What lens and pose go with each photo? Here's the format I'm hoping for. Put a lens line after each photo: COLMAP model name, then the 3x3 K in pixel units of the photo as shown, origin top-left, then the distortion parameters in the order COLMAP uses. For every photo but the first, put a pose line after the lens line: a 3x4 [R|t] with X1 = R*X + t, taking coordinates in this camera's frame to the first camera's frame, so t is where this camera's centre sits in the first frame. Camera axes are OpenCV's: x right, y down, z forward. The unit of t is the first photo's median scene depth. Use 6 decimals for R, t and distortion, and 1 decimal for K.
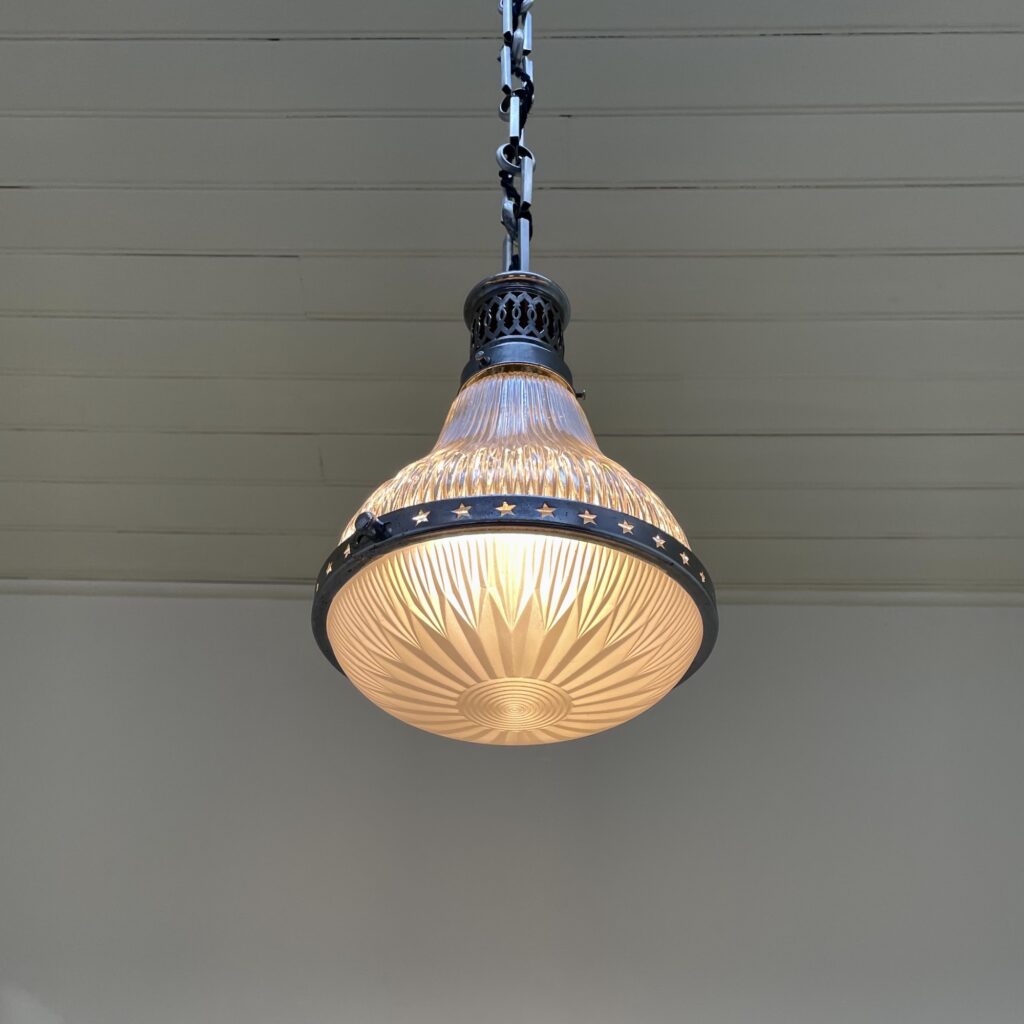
lens RADIAL K [[1159.3, 0, 512.7], [0, 1159.3, 553.2], [0, 0, 1]] dist [0.240514, -0.461627]
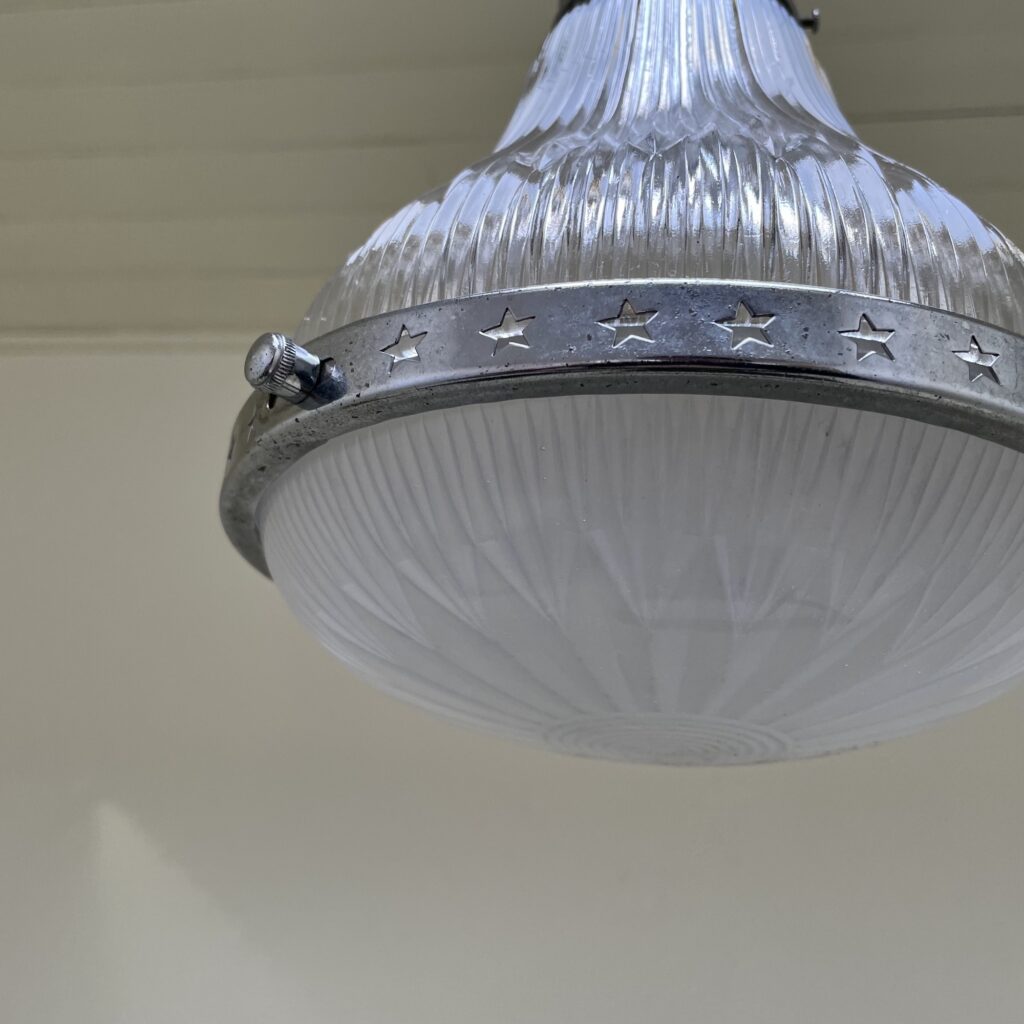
lens RADIAL K [[1159.3, 0, 512.7], [0, 1159.3, 553.2], [0, 0, 1]] dist [0.240514, -0.461627]
pose [[0.990880, 0.008675, -0.134471, 0.007374], [0.022135, 0.973892, 0.225929, -0.048030], [0.132921, -0.226845, 0.964818, 0.583129]]
